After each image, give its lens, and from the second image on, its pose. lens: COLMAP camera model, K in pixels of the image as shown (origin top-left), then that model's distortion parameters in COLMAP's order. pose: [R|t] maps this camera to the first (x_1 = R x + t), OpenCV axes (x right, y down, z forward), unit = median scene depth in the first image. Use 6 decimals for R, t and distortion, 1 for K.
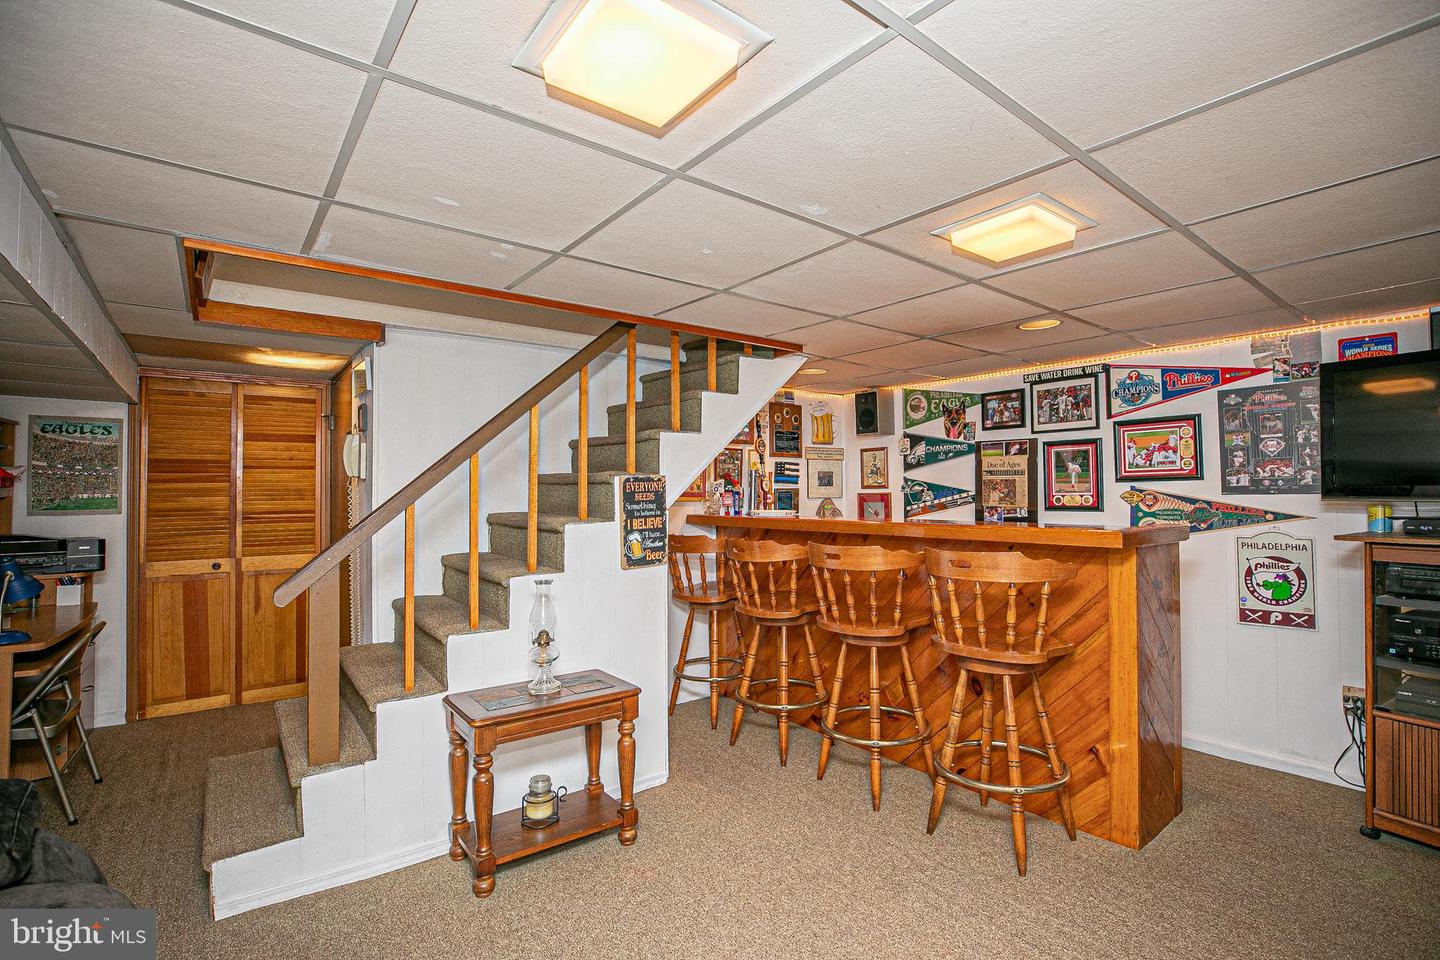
lens RADIAL K [[654.5, 0, 723.5], [0, 654.5, 476.7], [0, 0, 1]] dist [-0.046087, 0.014190]
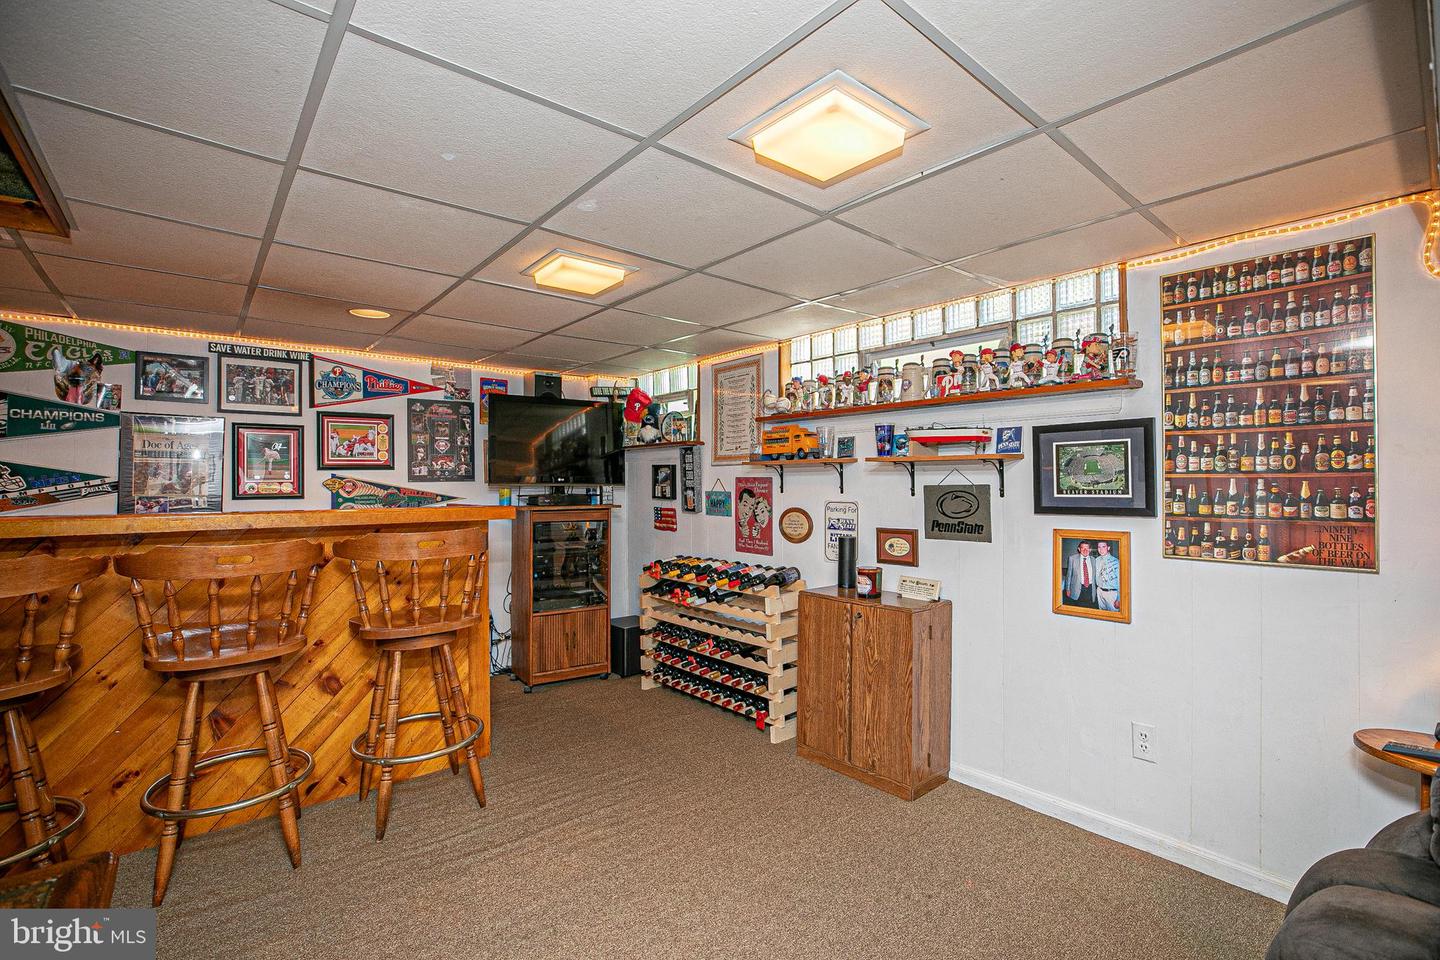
lens RADIAL K [[654.5, 0, 723.5], [0, 654.5, 476.7], [0, 0, 1]] dist [-0.046087, 0.014190]
pose [[-0.040351, 0.017329, 0.999035, -0.448951], [-0.019605, 0.999643, -0.018132, 0.025340], [-0.998993, -0.020318, -0.039996, 0.389534]]
